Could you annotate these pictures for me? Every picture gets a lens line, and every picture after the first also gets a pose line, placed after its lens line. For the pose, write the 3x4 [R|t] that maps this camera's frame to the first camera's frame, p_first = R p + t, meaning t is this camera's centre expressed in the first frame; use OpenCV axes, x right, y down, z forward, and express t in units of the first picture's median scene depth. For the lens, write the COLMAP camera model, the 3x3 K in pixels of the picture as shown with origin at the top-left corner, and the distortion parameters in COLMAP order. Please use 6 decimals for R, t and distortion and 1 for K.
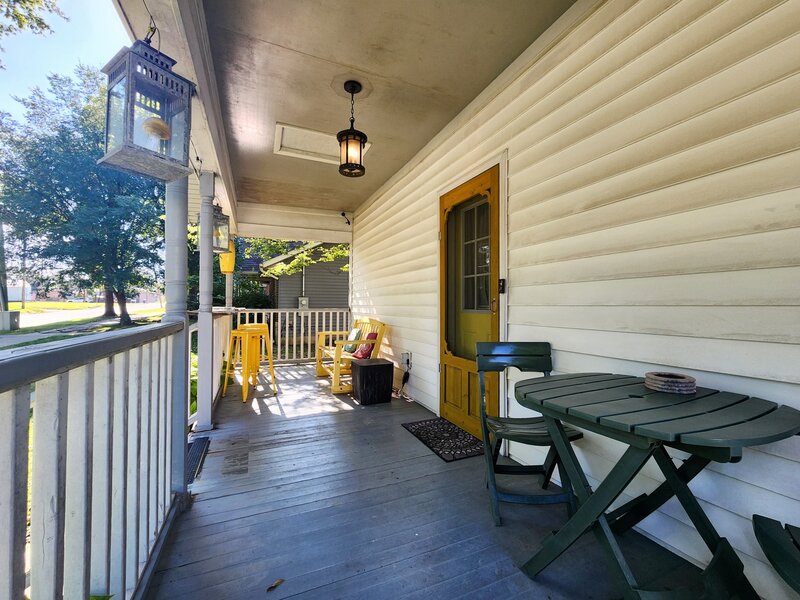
lens RADIAL K [[335.3, 0, 398.5], [0, 335.3, 299.9], [0, 0, 1]] dist [-0.002435, 0.001354]
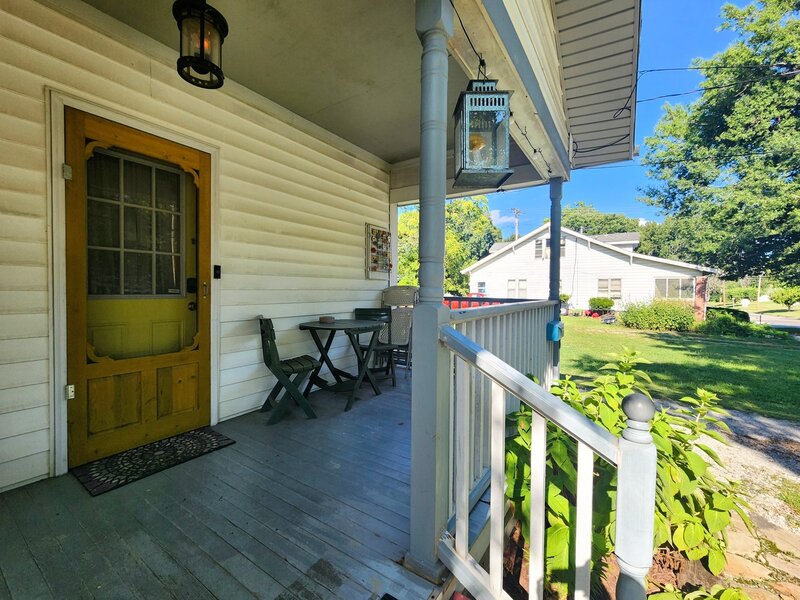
lens RADIAL K [[335.3, 0, 393.5], [0, 335.3, 297.7], [0, 0, 1]] dist [-0.002435, 0.001354]
pose [[-0.528901, -0.028368, 0.848209, -0.895960], [-0.022702, 0.999556, 0.019273, 0.008943], [-0.848380, -0.009063, -0.529310, 1.050685]]
